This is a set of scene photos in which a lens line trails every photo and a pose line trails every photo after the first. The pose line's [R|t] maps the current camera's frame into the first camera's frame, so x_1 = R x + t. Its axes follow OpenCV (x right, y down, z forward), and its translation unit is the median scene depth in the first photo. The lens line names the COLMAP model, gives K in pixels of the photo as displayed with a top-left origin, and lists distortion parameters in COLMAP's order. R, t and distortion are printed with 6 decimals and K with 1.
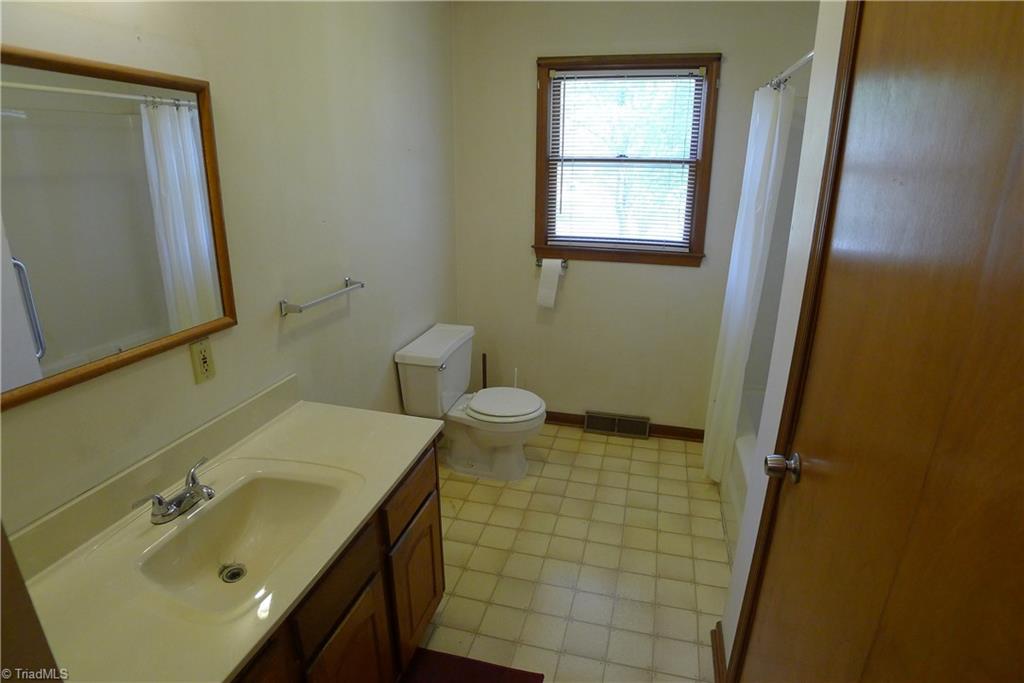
lens RADIAL K [[548.0, 0, 509.4], [0, 548.0, 339.9], [0, 0, 1]] dist [-0.105794, 0.031809]
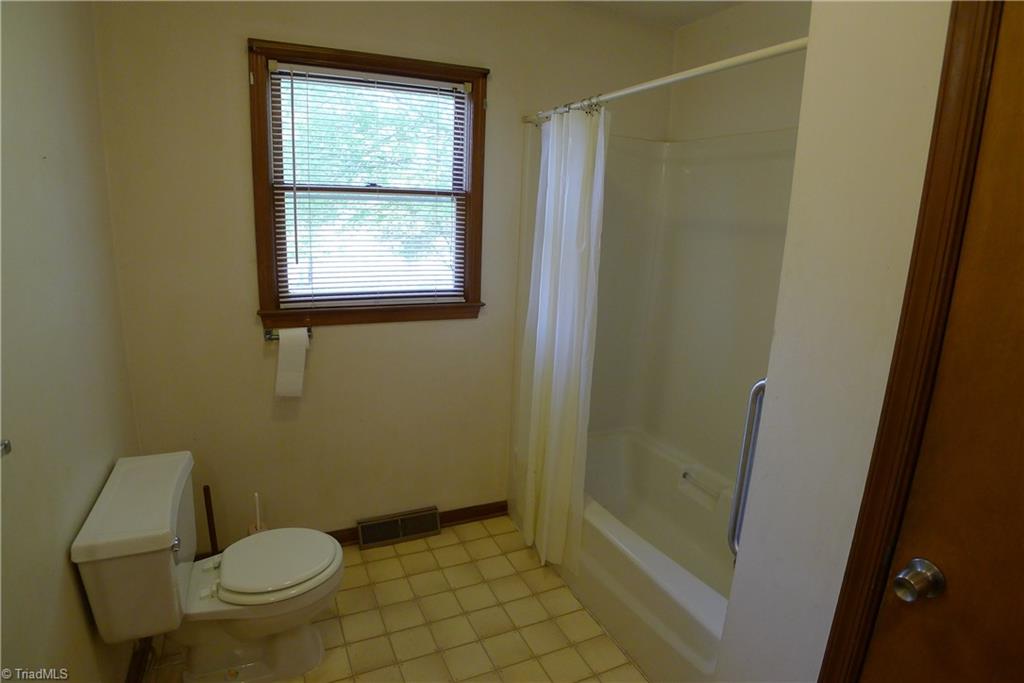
lens RADIAL K [[548.0, 0, 509.4], [0, 548.0, 339.9], [0, 0, 1]] dist [-0.105794, 0.031809]
pose [[0.765537, -0.125491, 0.631035, -0.154325], [0.166562, 0.986013, -0.005979, -0.087845], [-0.621459, 0.109684, 0.775731, 0.310001]]
